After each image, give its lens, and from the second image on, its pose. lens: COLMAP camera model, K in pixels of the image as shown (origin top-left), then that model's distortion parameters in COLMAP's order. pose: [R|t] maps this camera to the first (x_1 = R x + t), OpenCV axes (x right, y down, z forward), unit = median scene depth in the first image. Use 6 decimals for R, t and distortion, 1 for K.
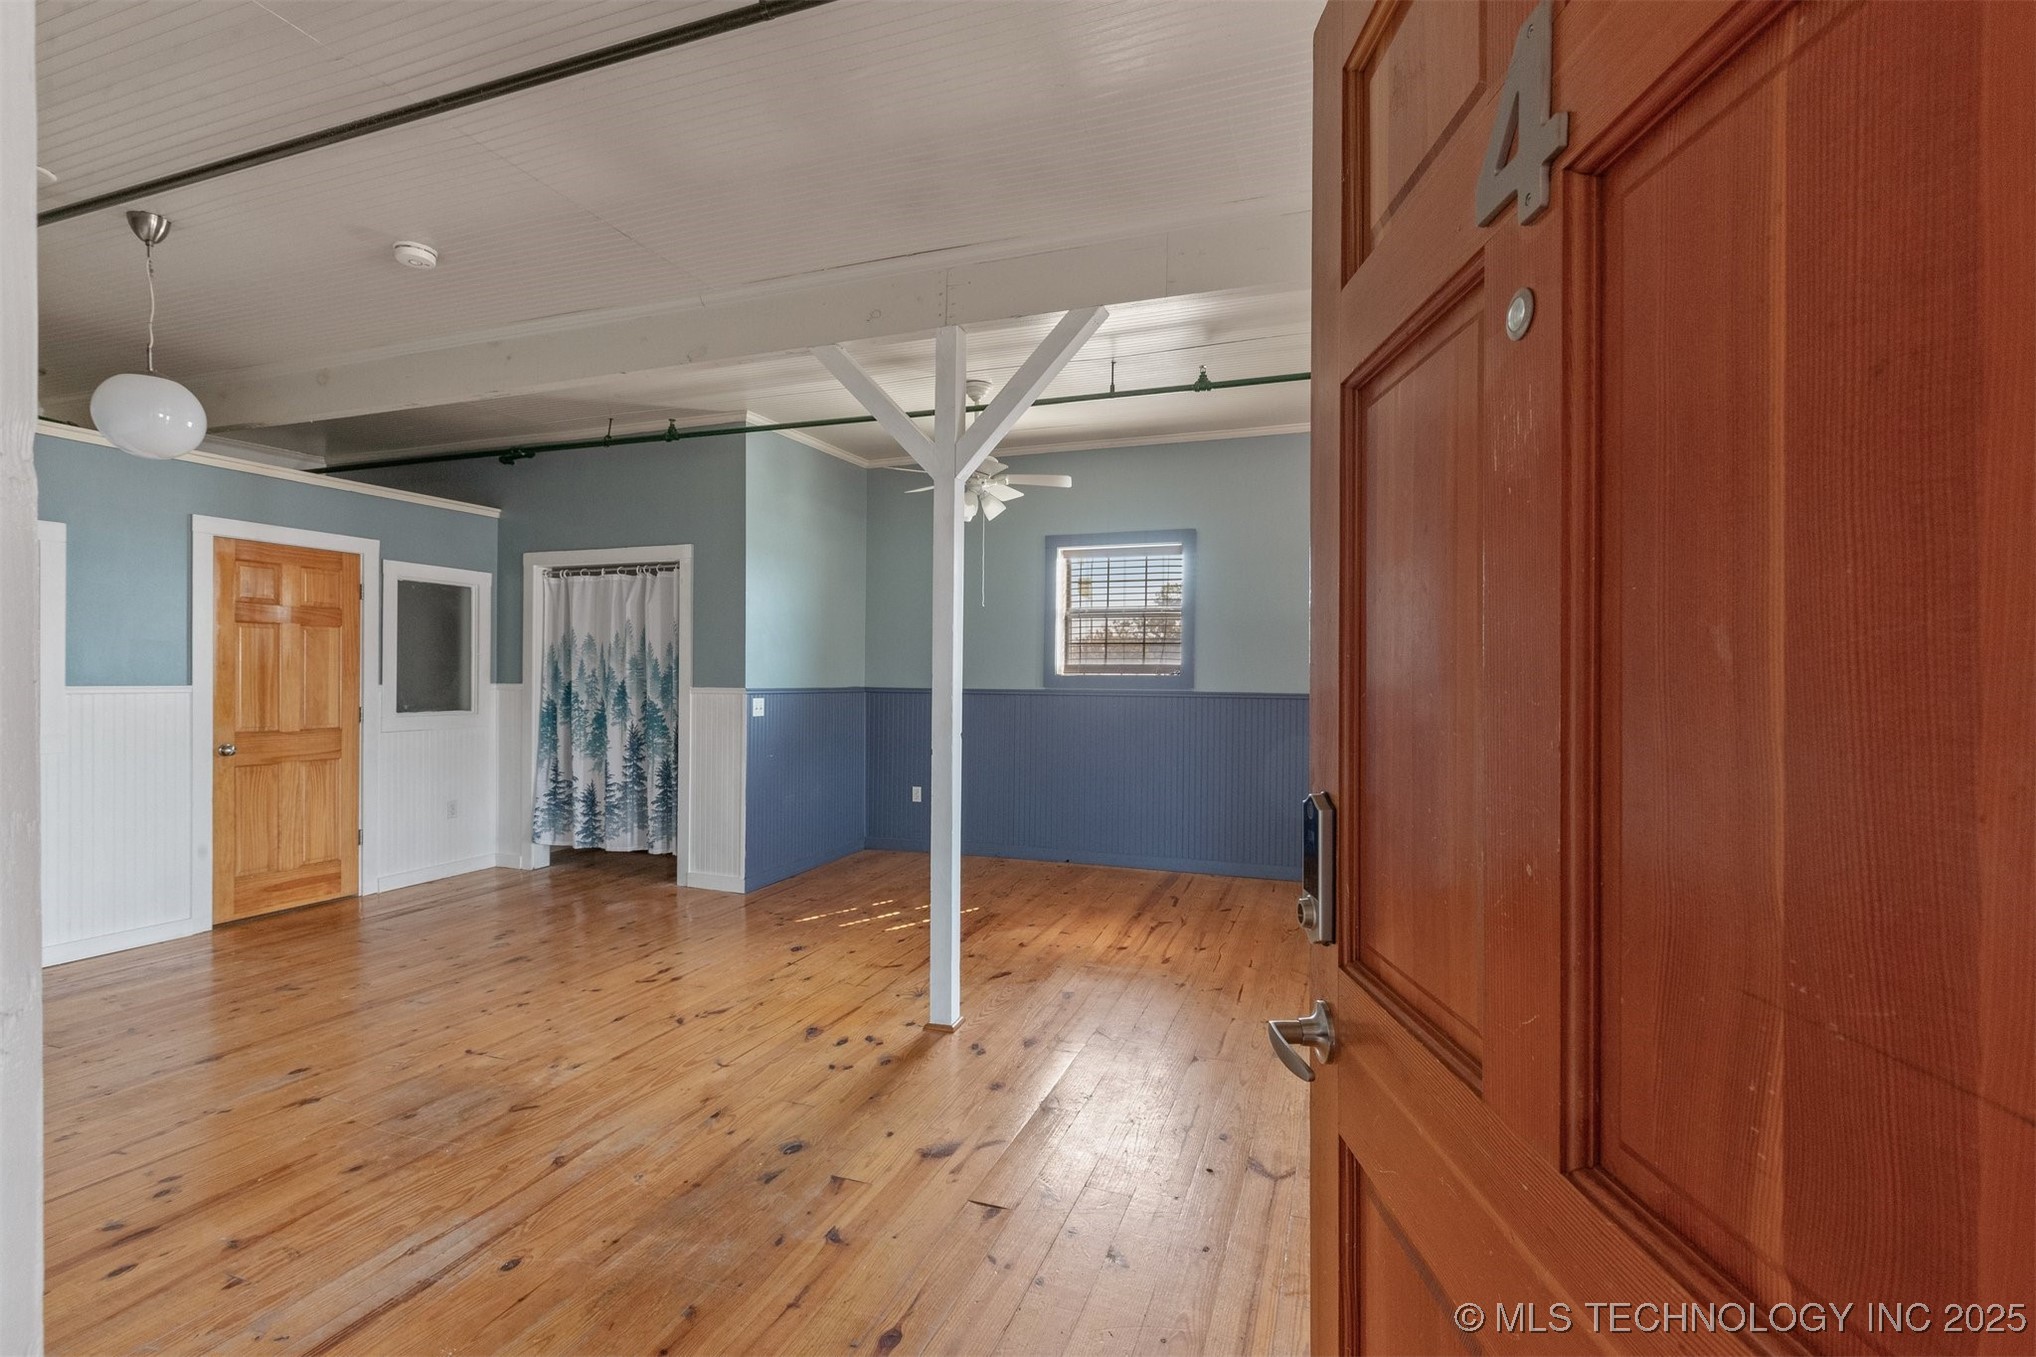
lens RADIAL K [[917.4, 0, 1022.1], [0, 917.4, 679.8], [0, 0, 1]] dist [0.001851, -0.000429]
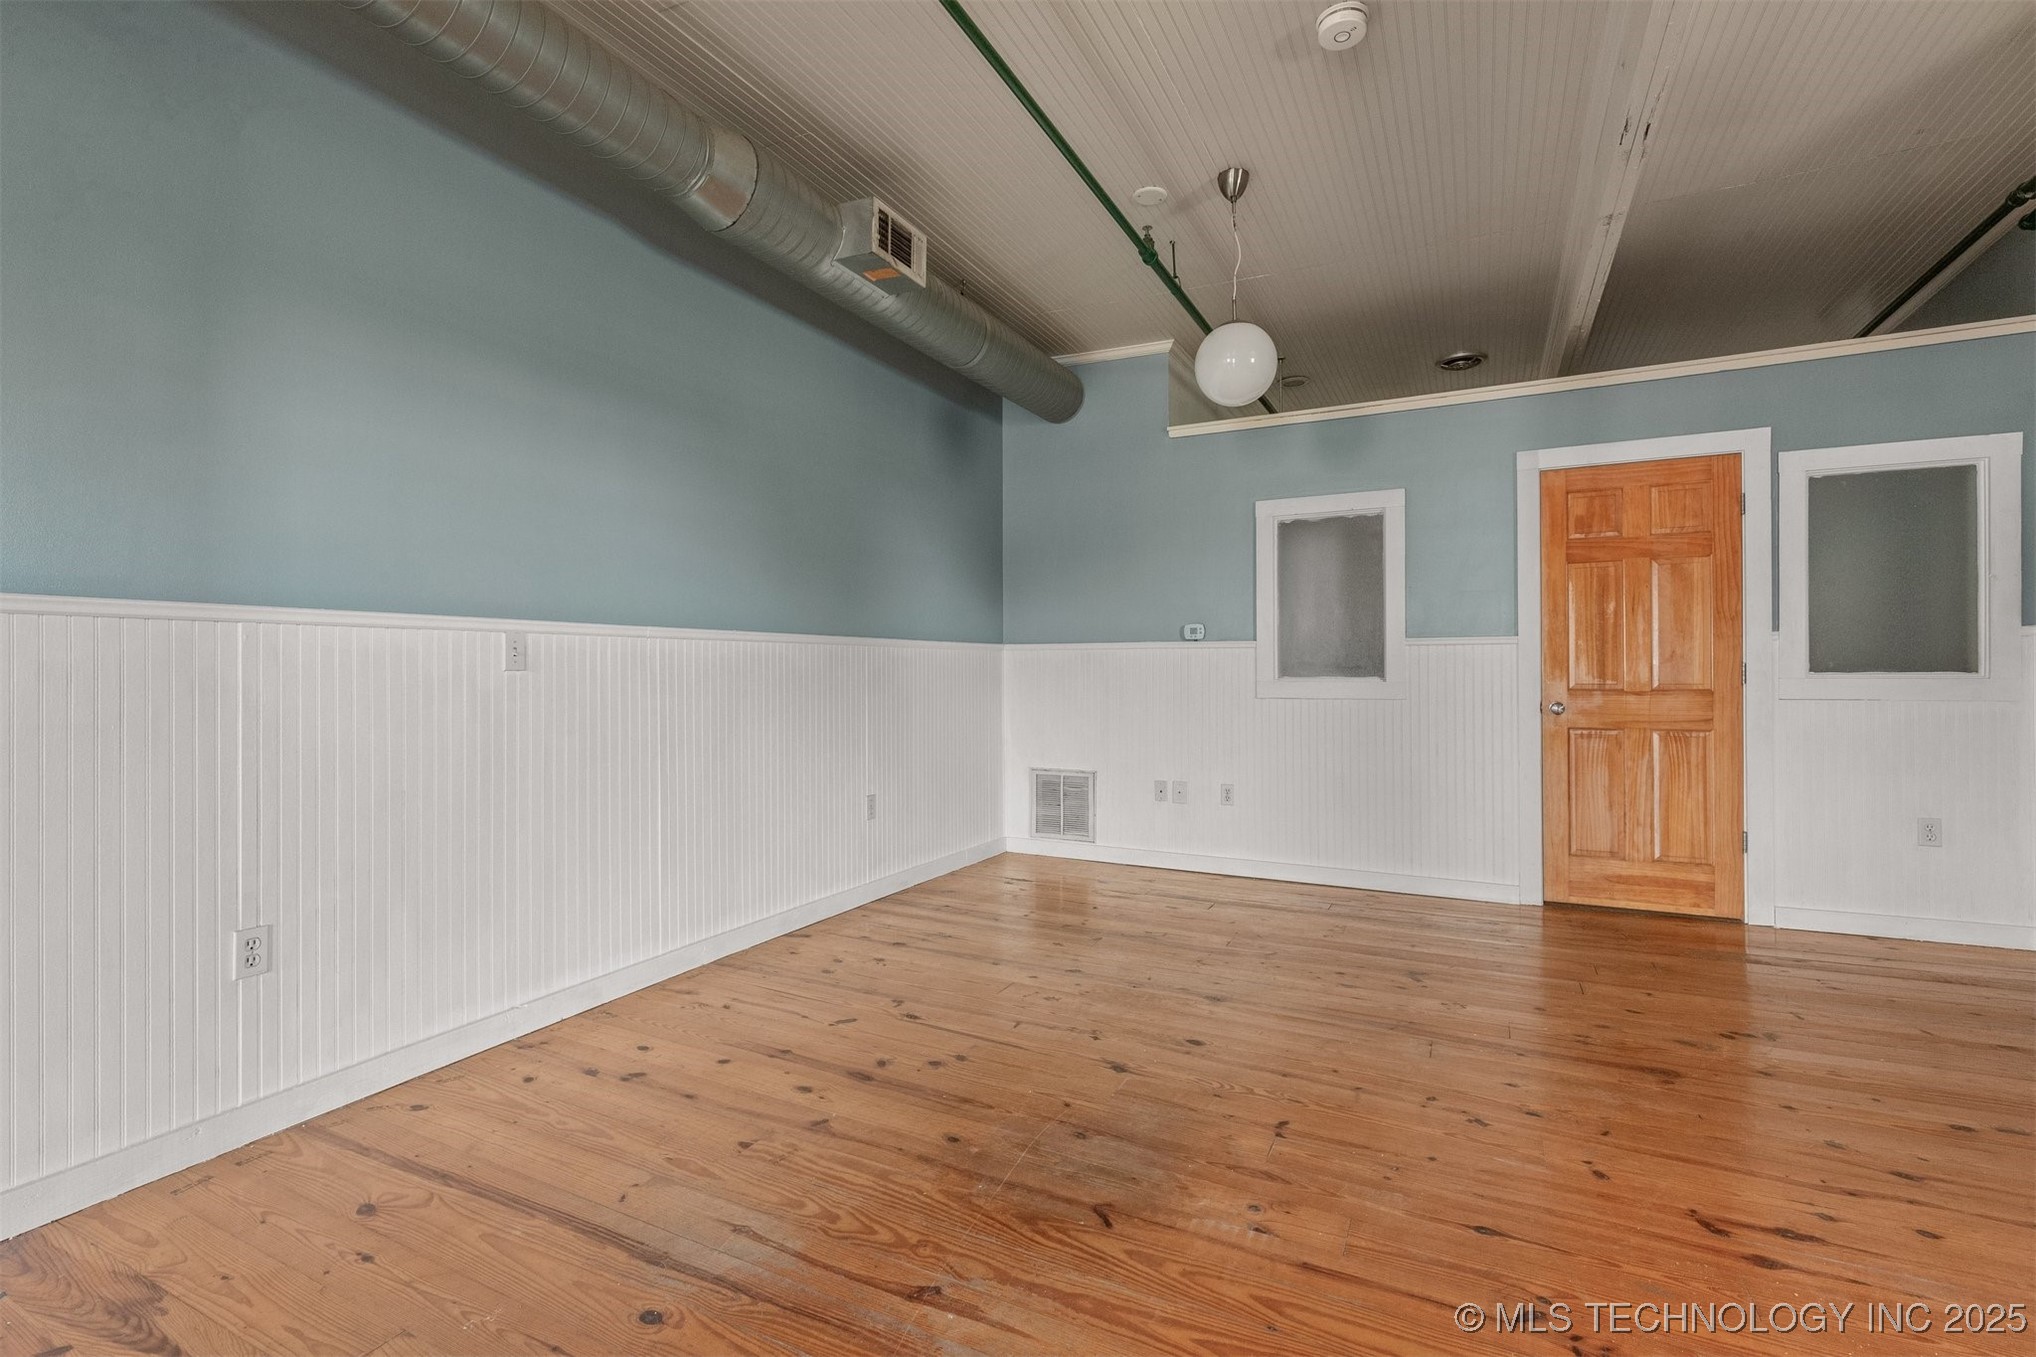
lens RADIAL K [[911.8, 0, 1026.1], [0, 911.8, 669.1], [0, 0, 1]] dist [0.003273, 0.000189]
pose [[-0.112241, -0.007918, -0.993649, 0.062759], [0.002411, 0.999963, -0.008241, 0.039785], [0.993678, -0.003321, -0.112218, 0.525206]]
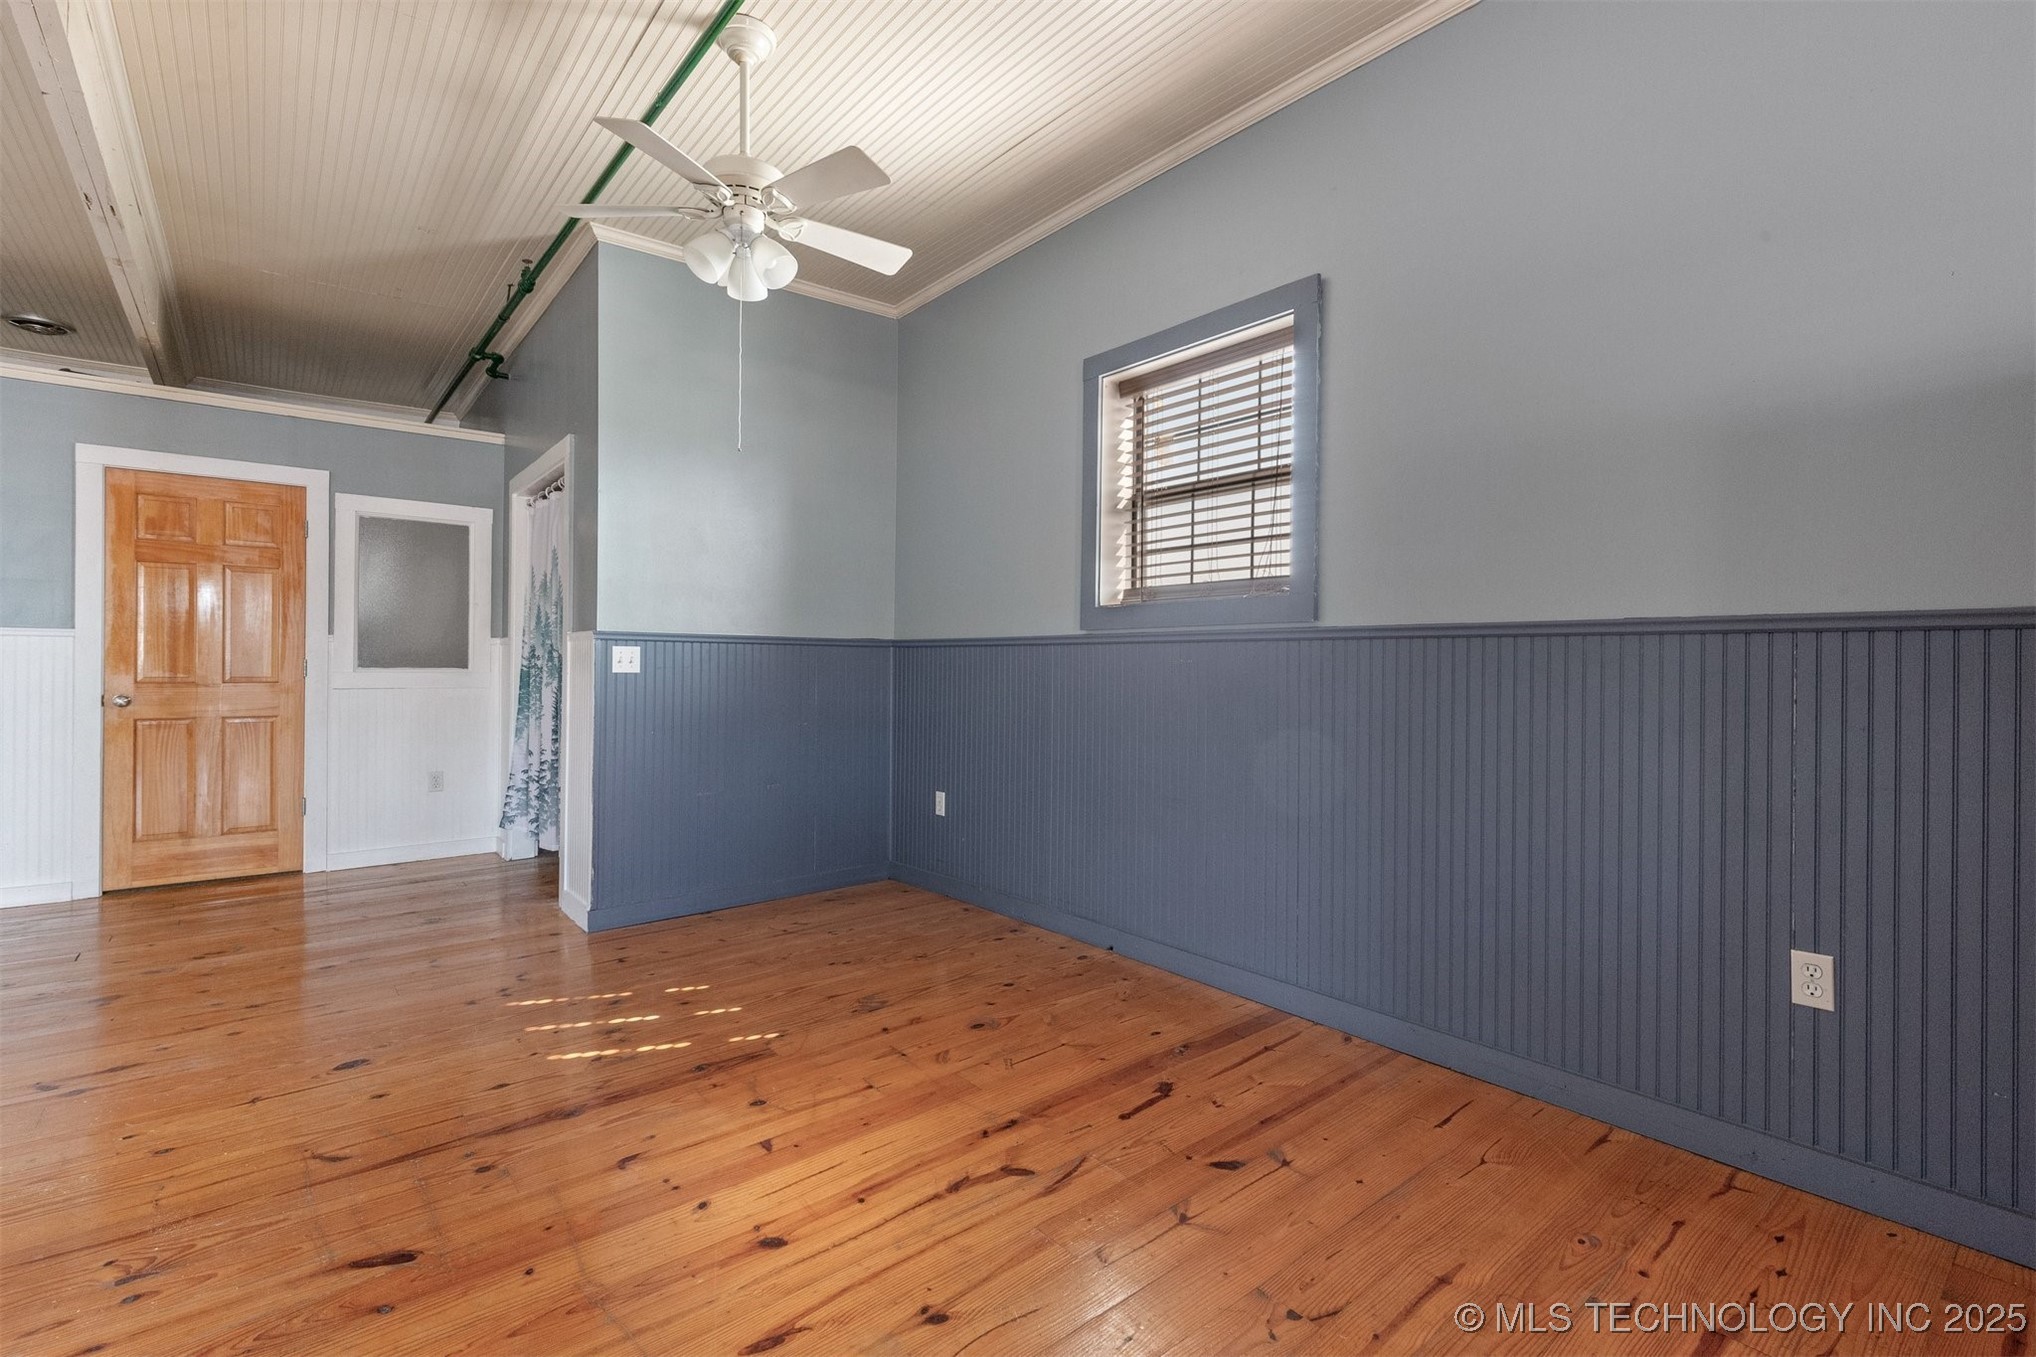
lens RADIAL K [[929.1, 0, 1014.4], [0, 929.1, 663.7], [0, 0, 1]] dist [0.000962, 0.000327]
pose [[0.859600, -0.001905, -0.510964, 0.331960], [-0.002240, 0.999969, -0.007496, 0.039580], [0.510963, 0.007588, 0.859569, 0.587378]]
